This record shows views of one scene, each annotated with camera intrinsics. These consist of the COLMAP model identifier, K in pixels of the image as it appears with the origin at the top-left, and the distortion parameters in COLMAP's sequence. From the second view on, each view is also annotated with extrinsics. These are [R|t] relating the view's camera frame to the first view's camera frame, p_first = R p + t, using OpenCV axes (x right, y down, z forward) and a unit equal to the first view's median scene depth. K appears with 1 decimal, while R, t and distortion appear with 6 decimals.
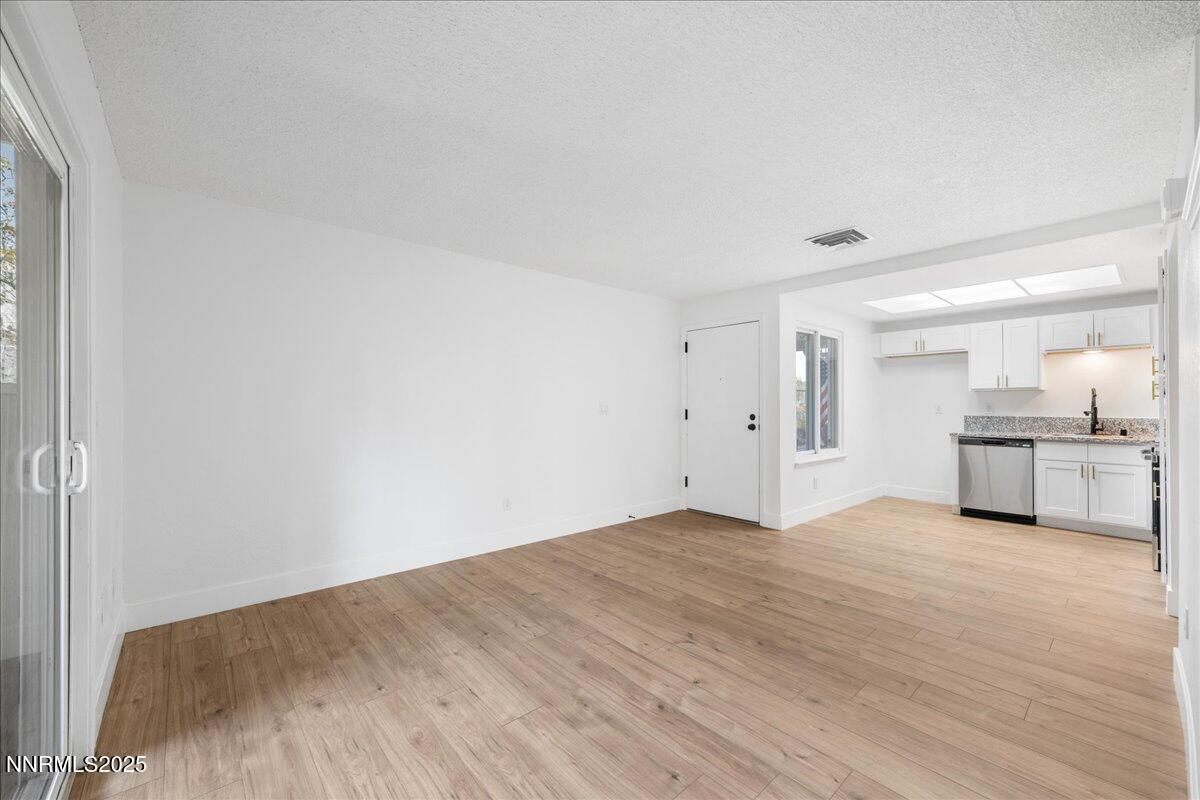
lens RADIAL K [[466.6, 0, 610.7], [0, 466.6, 404.4], [0, 0, 1]] dist [-0.004069, -0.000724]
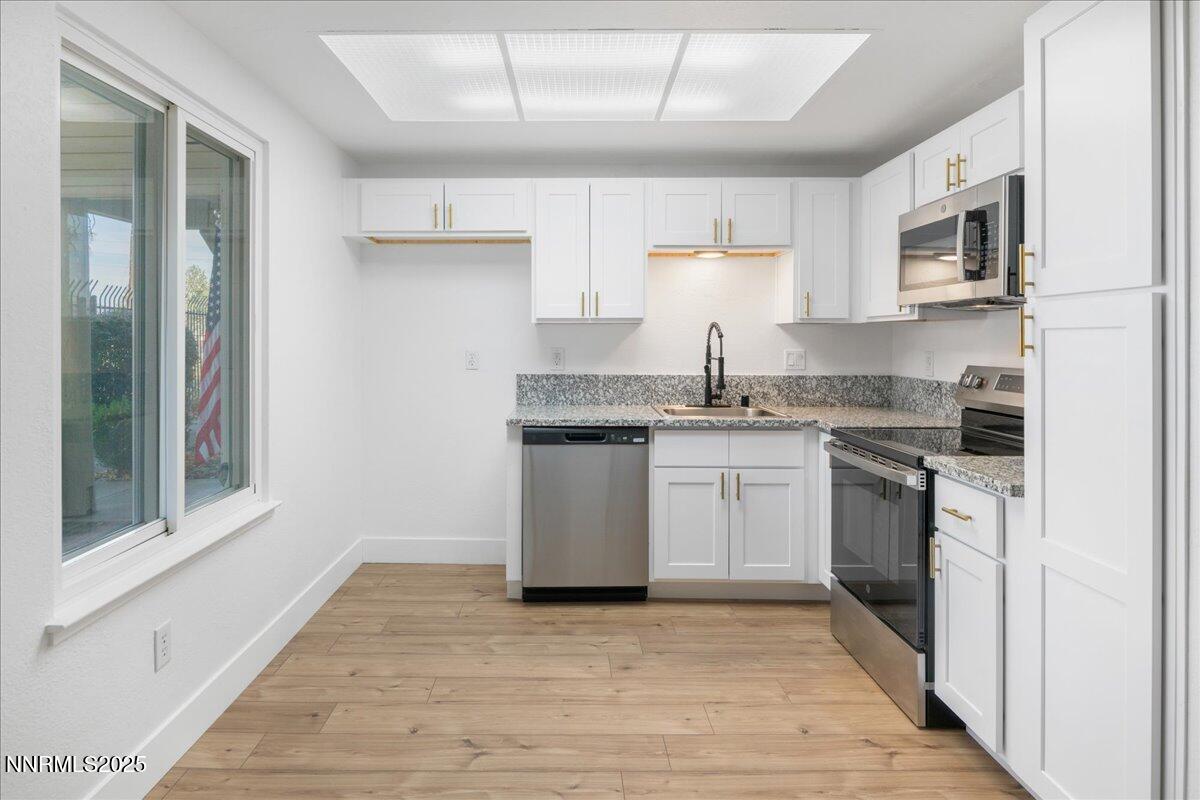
lens RADIAL K [[707.7, 0, 579.9], [0, 707.7, 330.1], [0, 0, 1]] dist [-0.024231, 0.000628]
pose [[0.651907, 0.010379, 0.758228, 0.281148], [-0.006016, 0.999946, -0.008516, -0.016656], [-0.758275, 0.000991, 0.651934, 0.532154]]
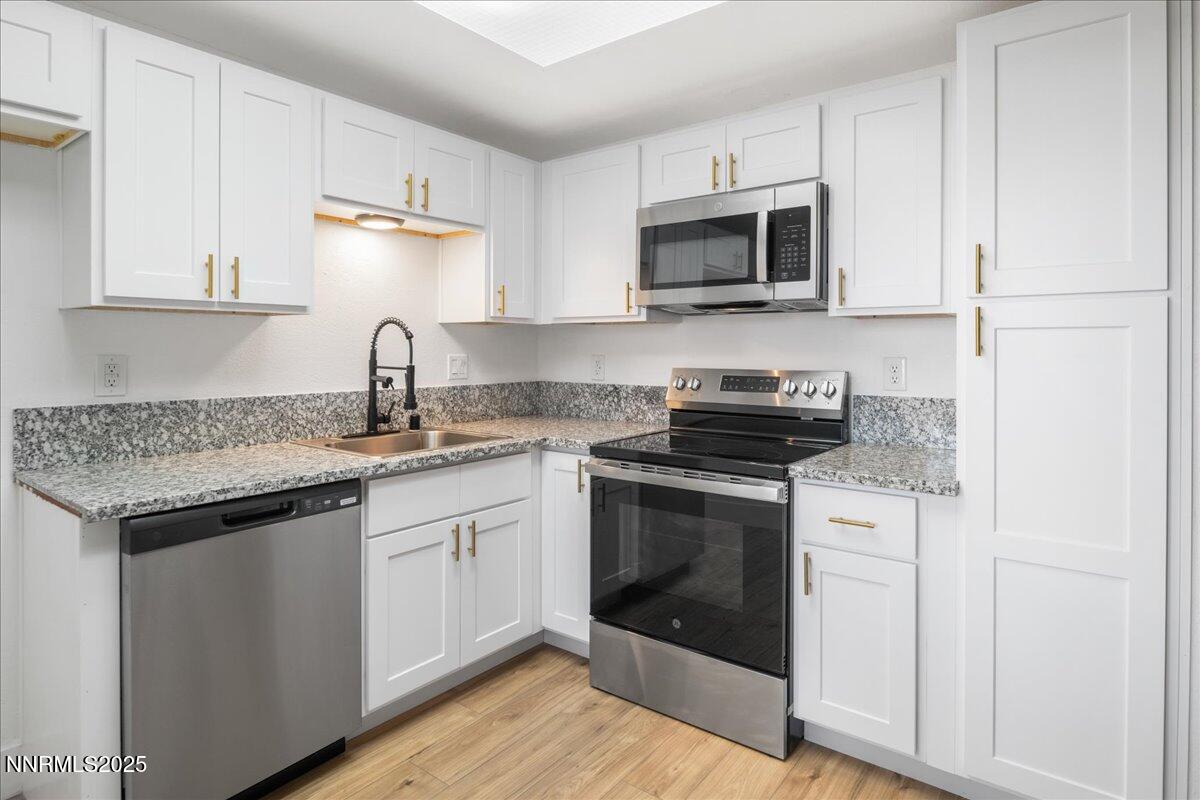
lens RADIAL K [[649.5, 0, 627.3], [0, 649.5, 348.3], [0, 0, 1]] dist [-0.004912, -0.003620]
pose [[-0.218744, -0.000559, 0.975782, 0.419209], [-0.008183, 0.999966, -0.001262, -0.009273], [-0.975748, -0.008261, -0.218741, 0.854794]]
